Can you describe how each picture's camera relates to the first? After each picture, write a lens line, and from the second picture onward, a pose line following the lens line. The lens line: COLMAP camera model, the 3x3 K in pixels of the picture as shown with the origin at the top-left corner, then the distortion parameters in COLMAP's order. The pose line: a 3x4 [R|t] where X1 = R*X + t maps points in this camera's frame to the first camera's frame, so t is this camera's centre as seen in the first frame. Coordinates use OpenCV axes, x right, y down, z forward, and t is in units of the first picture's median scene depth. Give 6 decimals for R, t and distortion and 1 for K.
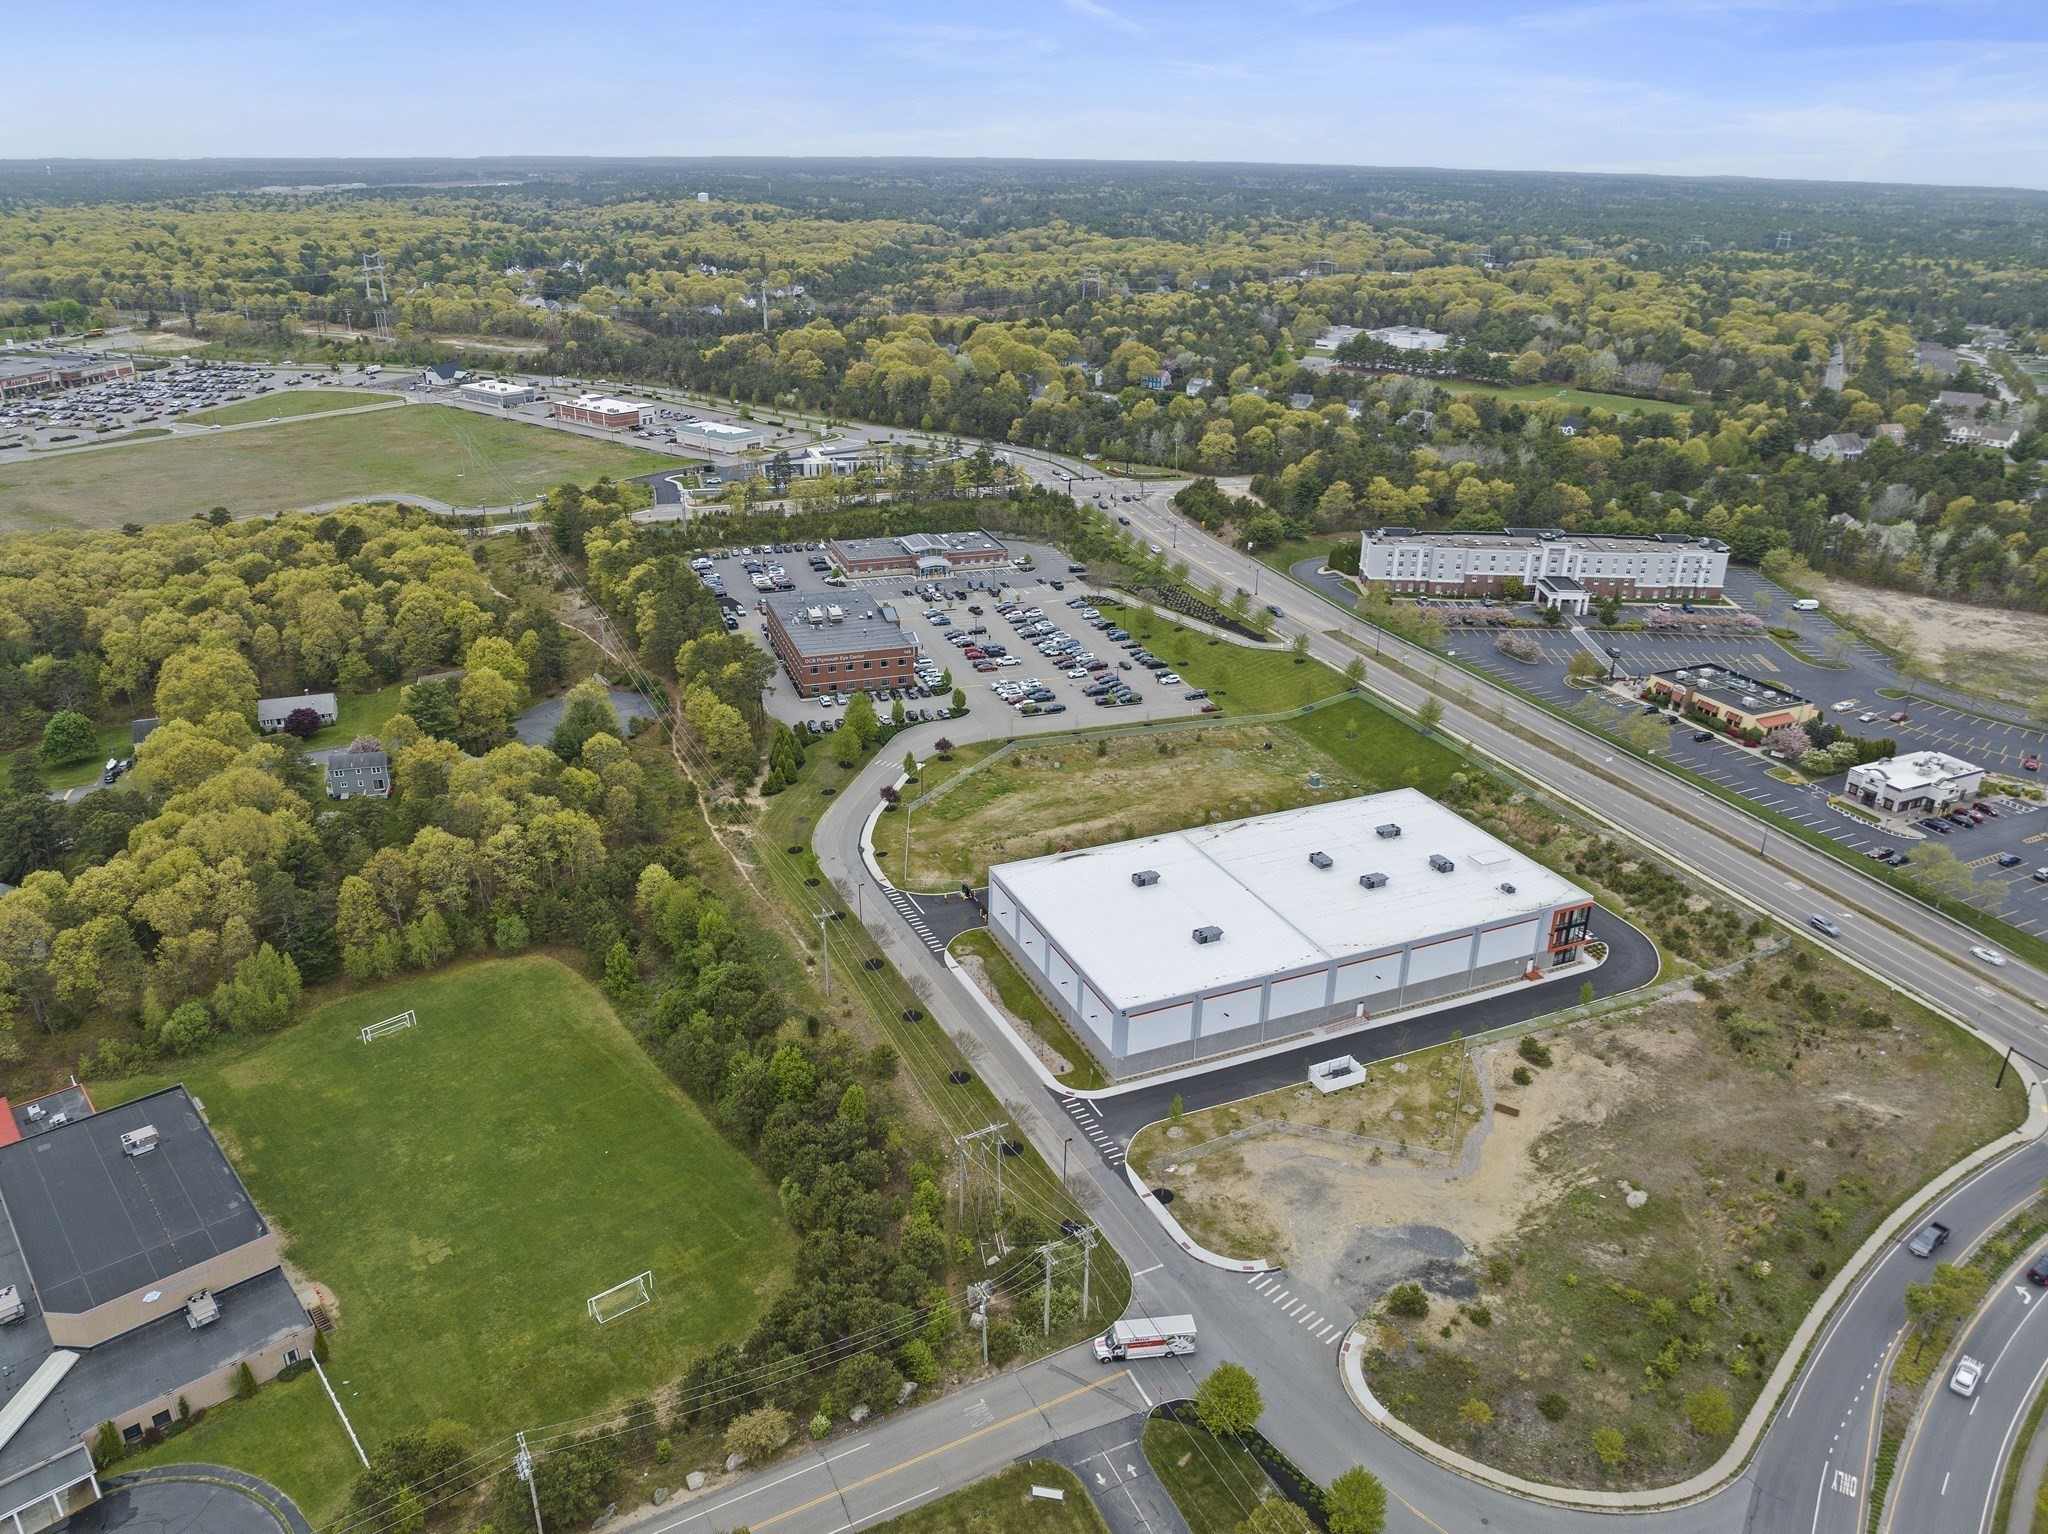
lens RADIAL K [[1450.9, 0, 1027.7], [0, 1450.9, 764.1], [0, 0, 1]] dist [-0.040122, 0.004961]
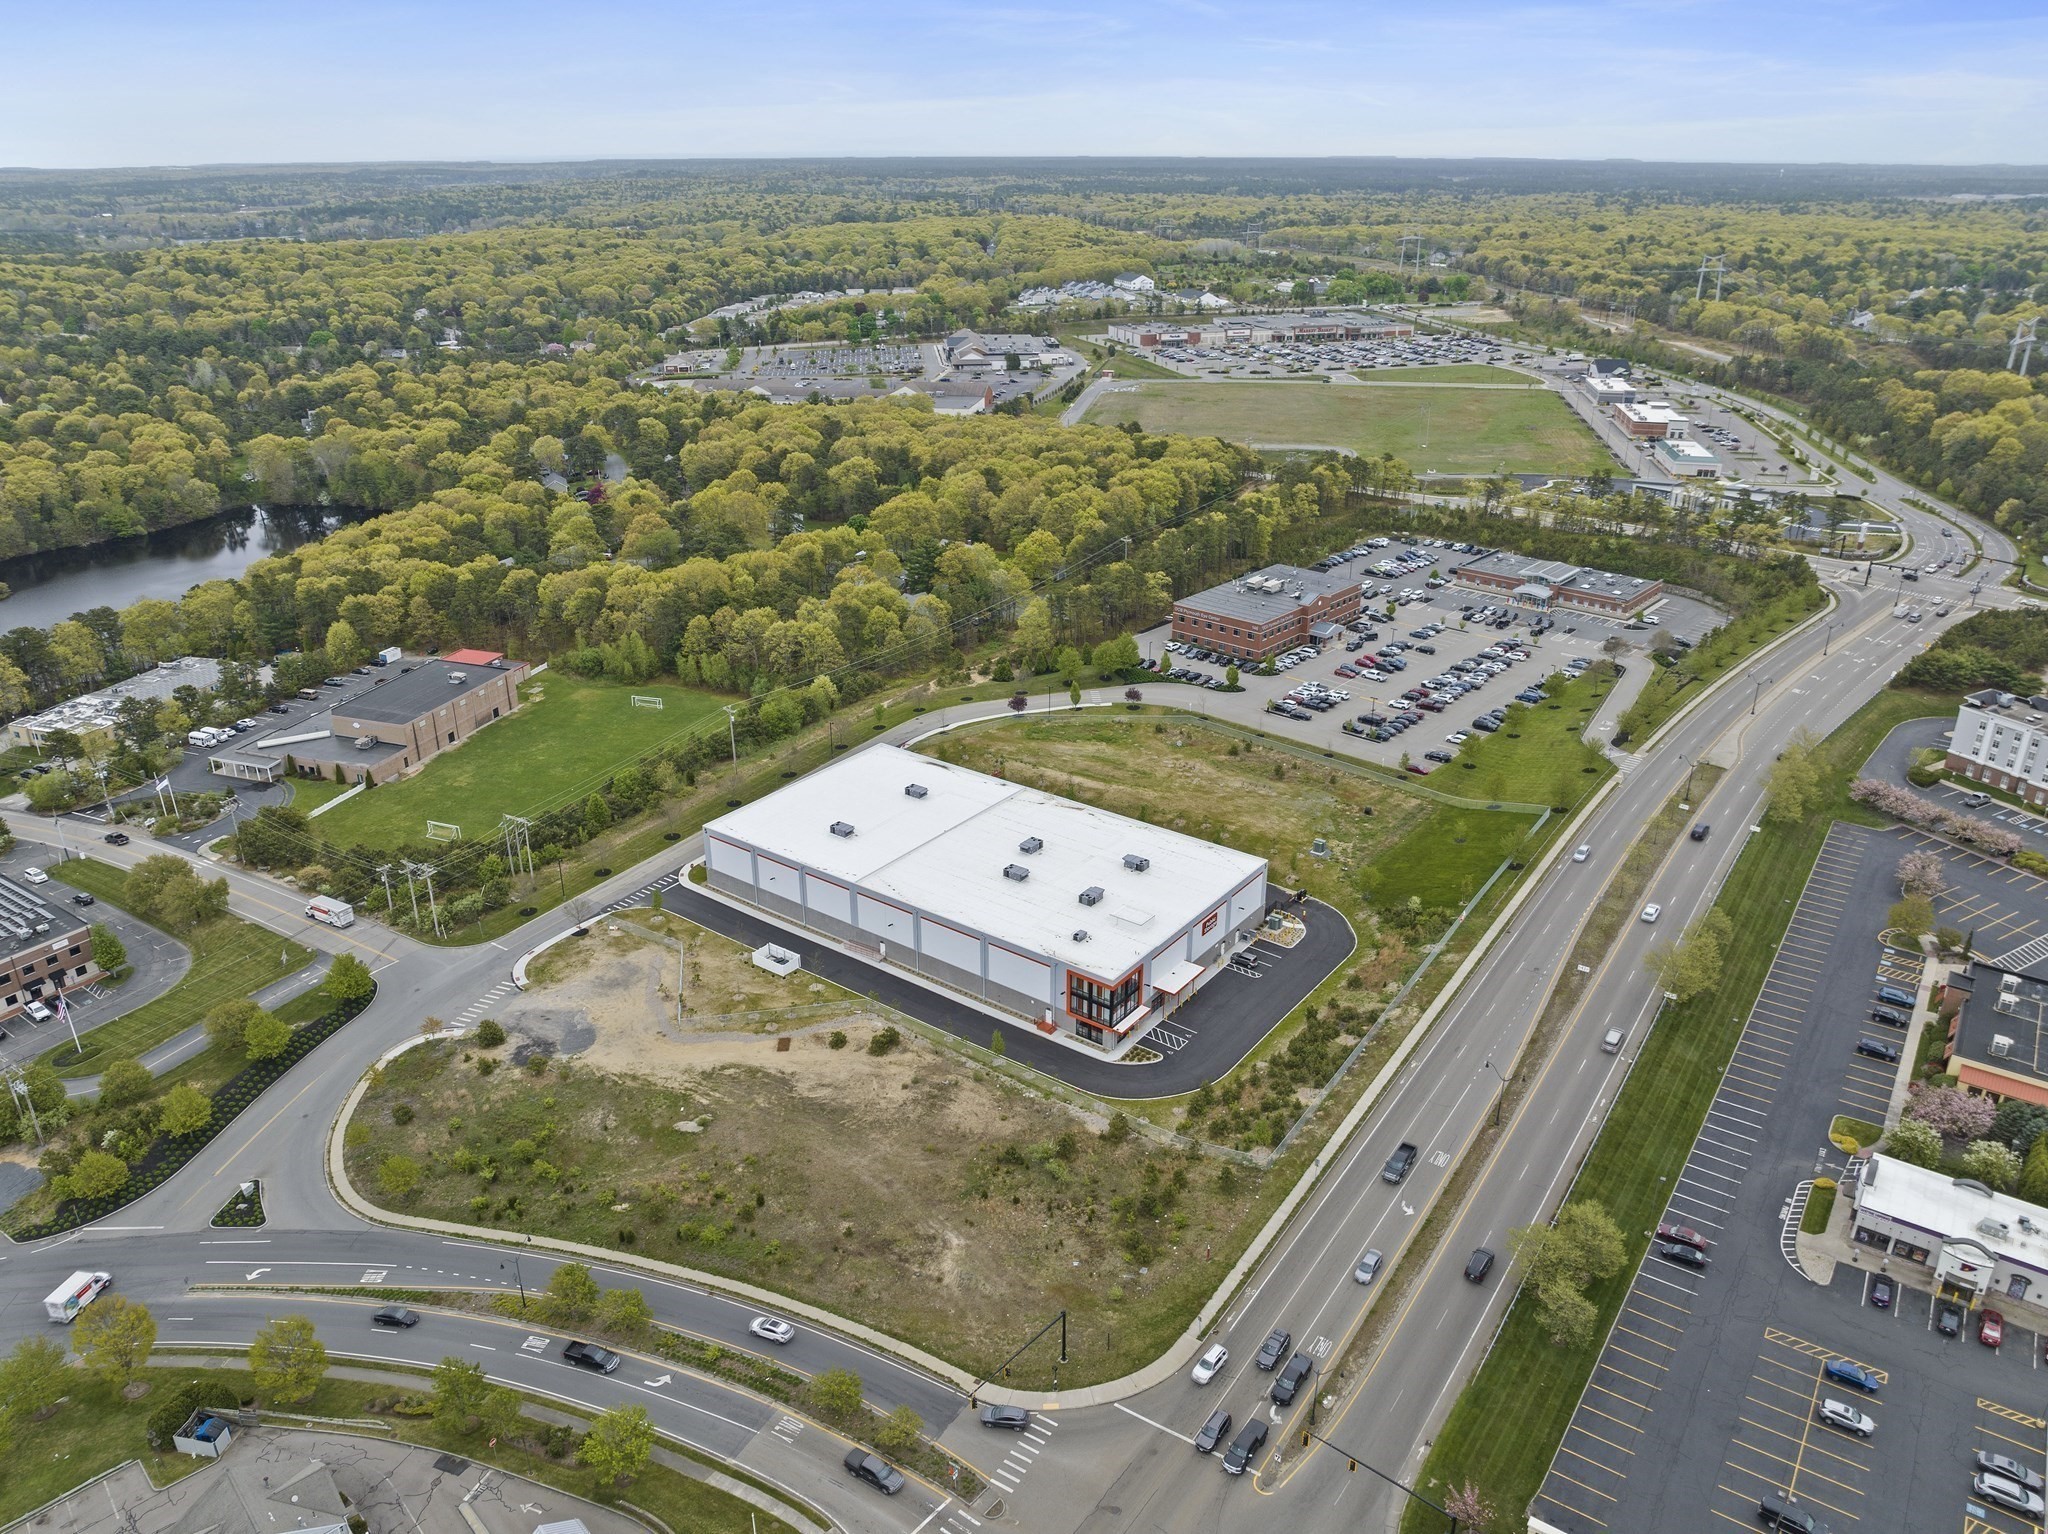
lens RADIAL K [[1450.9, 0, 1027.7], [0, 1450.9, 764.1], [0, 0, 1]] dist [-0.040122, 0.004961]
pose [[0.496004, 0.331613, -0.802504, 0.686862], [-0.333973, 0.925965, 0.176211, -0.112694], [0.801525, 0.180613, 0.570032, 0.285323]]
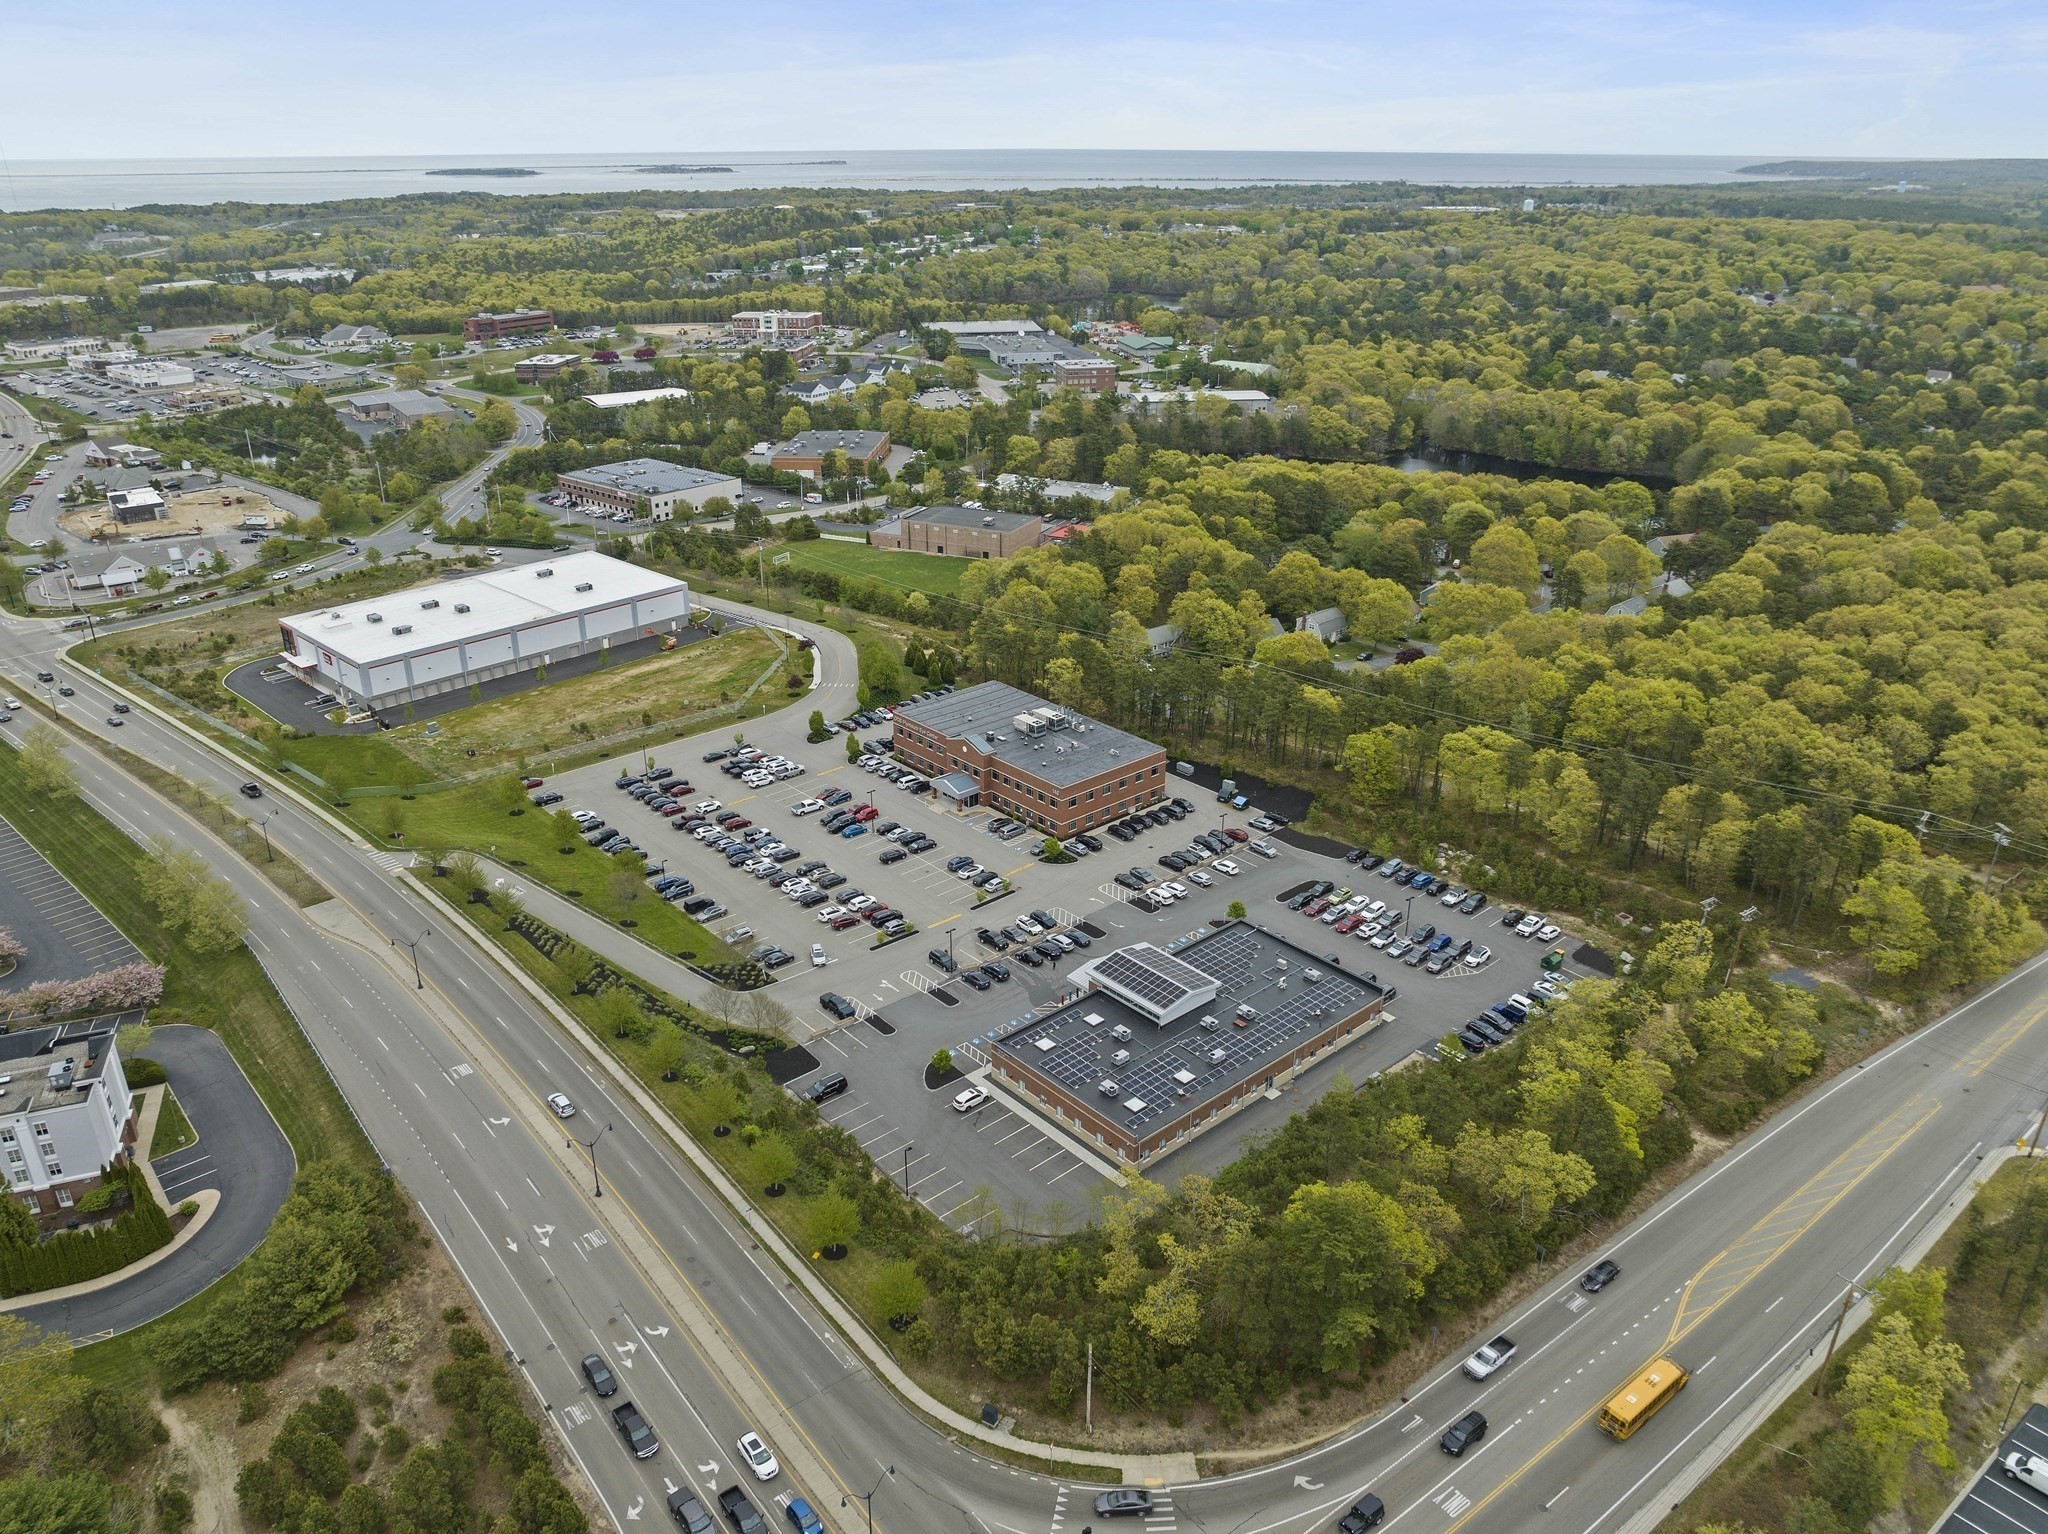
lens RADIAL K [[1450.9, 0, 1027.7], [0, 1450.9, 764.1], [0, 0, 1]] dist [-0.040122, 0.004961]
pose [[-0.923889, 0.141815, -0.355411, 0.148737], [-0.159064, 0.702419, 0.693762, -0.640914], [0.348034, 0.697492, -0.626400, 1.538308]]
